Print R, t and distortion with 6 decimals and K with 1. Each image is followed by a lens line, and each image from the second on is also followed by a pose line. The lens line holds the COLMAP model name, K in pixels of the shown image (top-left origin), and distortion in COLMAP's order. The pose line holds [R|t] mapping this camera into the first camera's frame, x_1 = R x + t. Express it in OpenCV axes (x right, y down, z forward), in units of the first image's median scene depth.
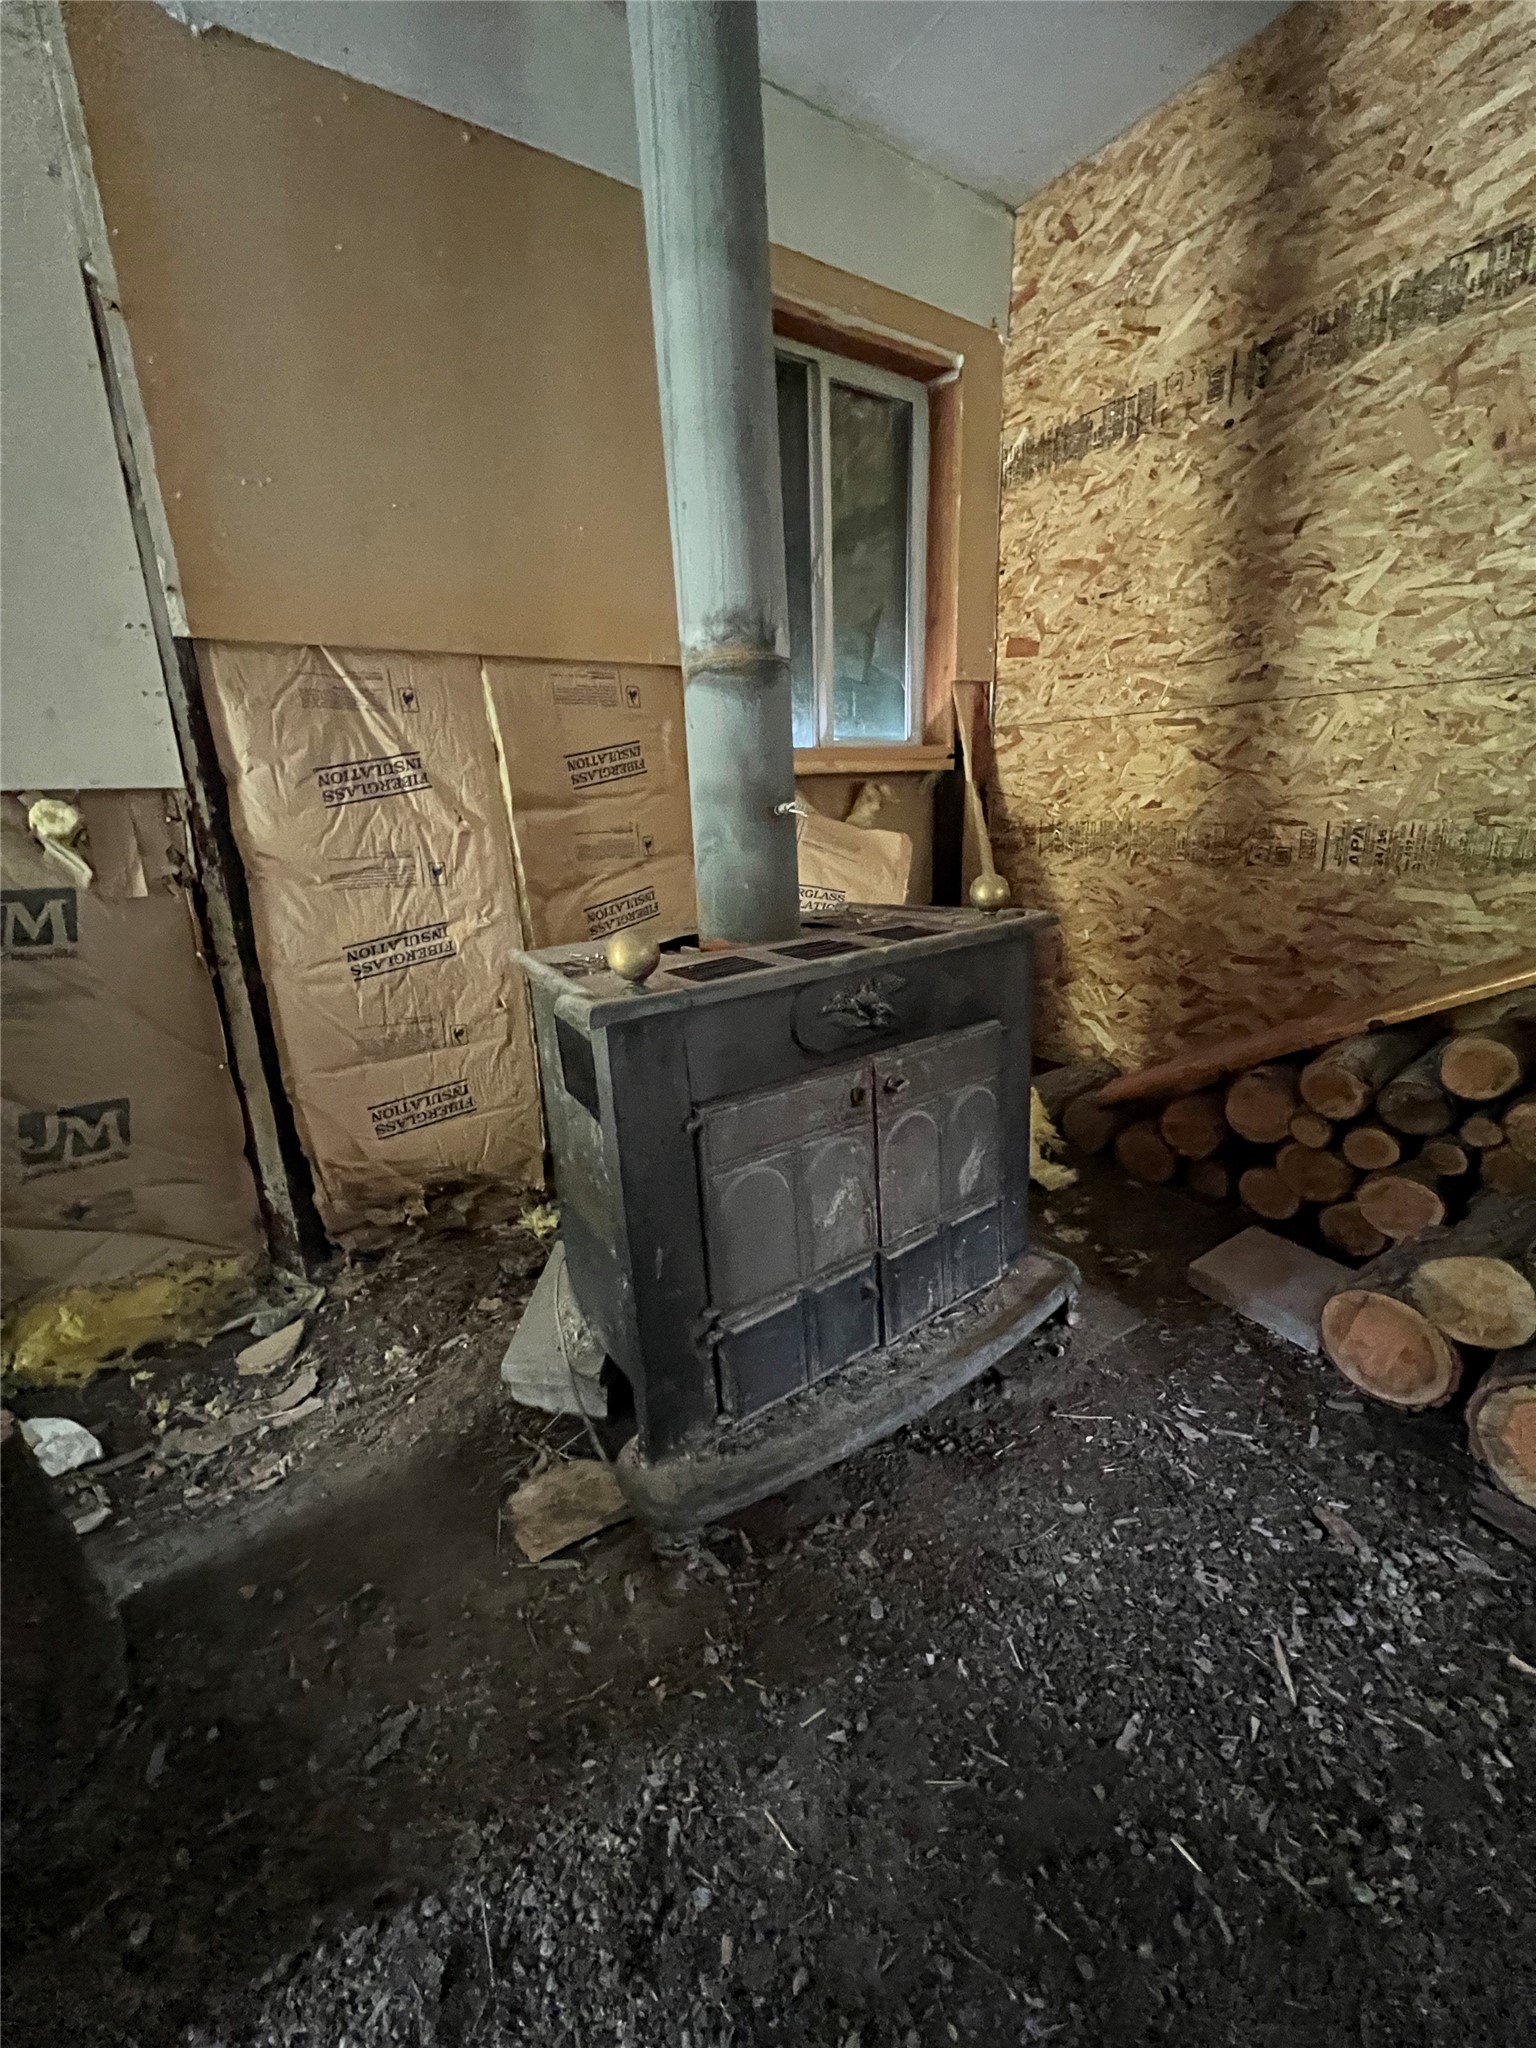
lens RADIAL K [[817.1, 0, 768.0], [0, 817.1, 1024.0], [0, 0, 1]] dist [-0.004605, 0.000278]
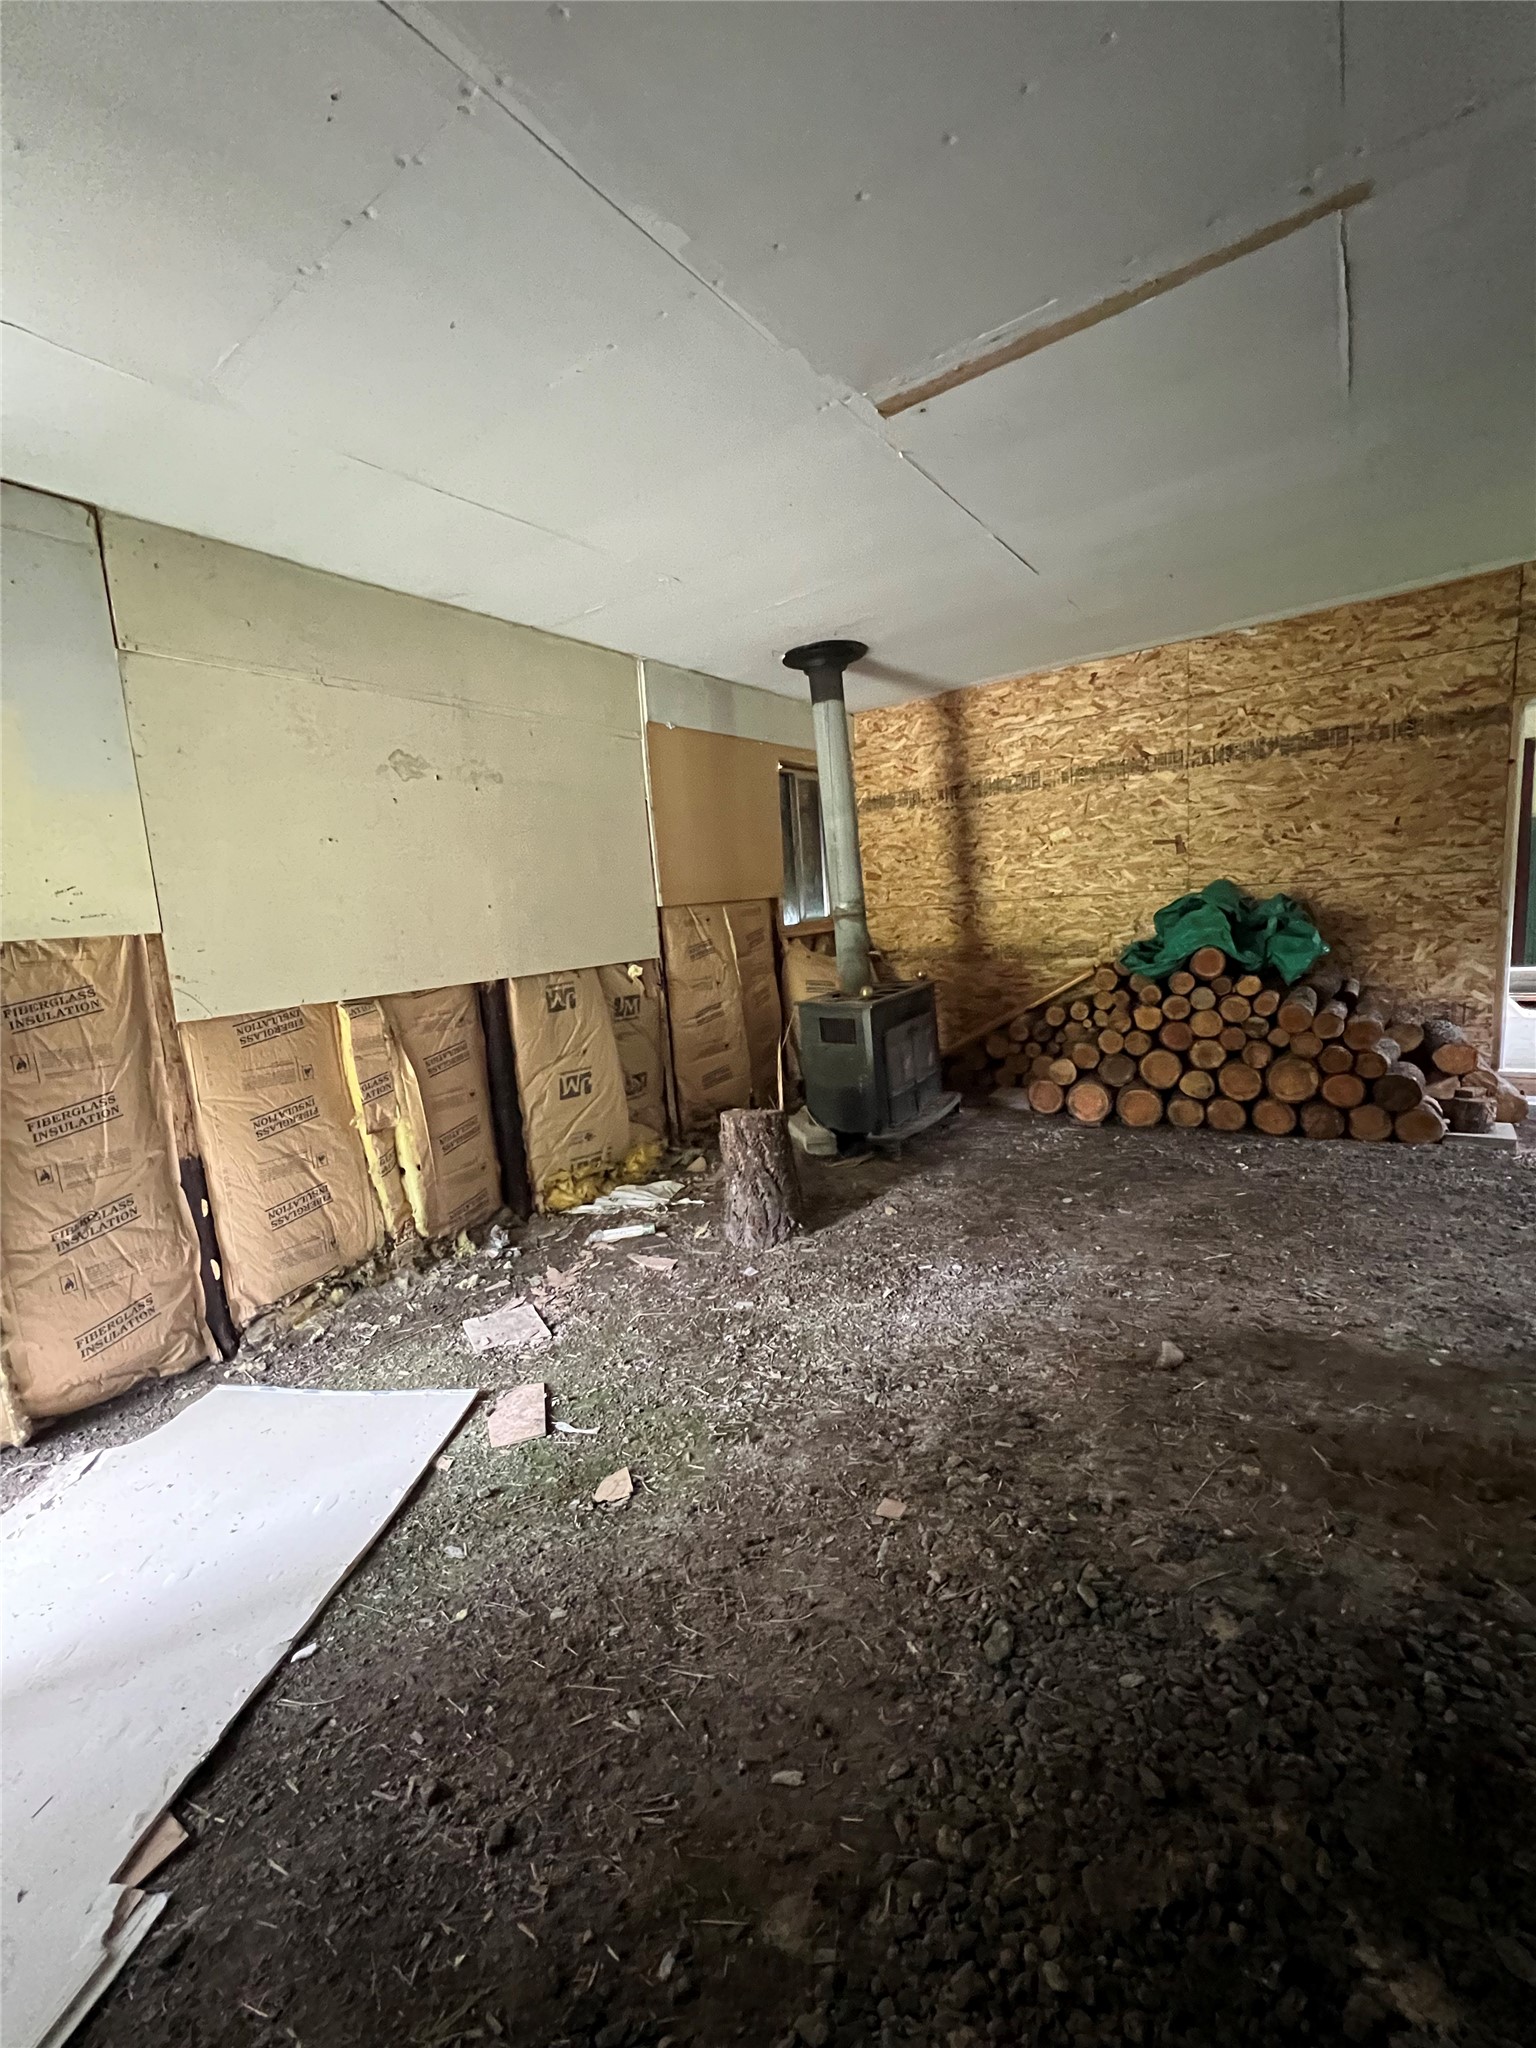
lens RADIAL K [[809.1, 0, 768.0], [0, 809.1, 1024.0], [0, 0, 1]] dist [-0.001155, -0.000146]
pose [[0.937450, -0.089072, 0.336532, -1.090803], [0.135640, 0.983771, -0.117460, 0.256869], [-0.320608, 0.155760, 0.934318, -1.386518]]
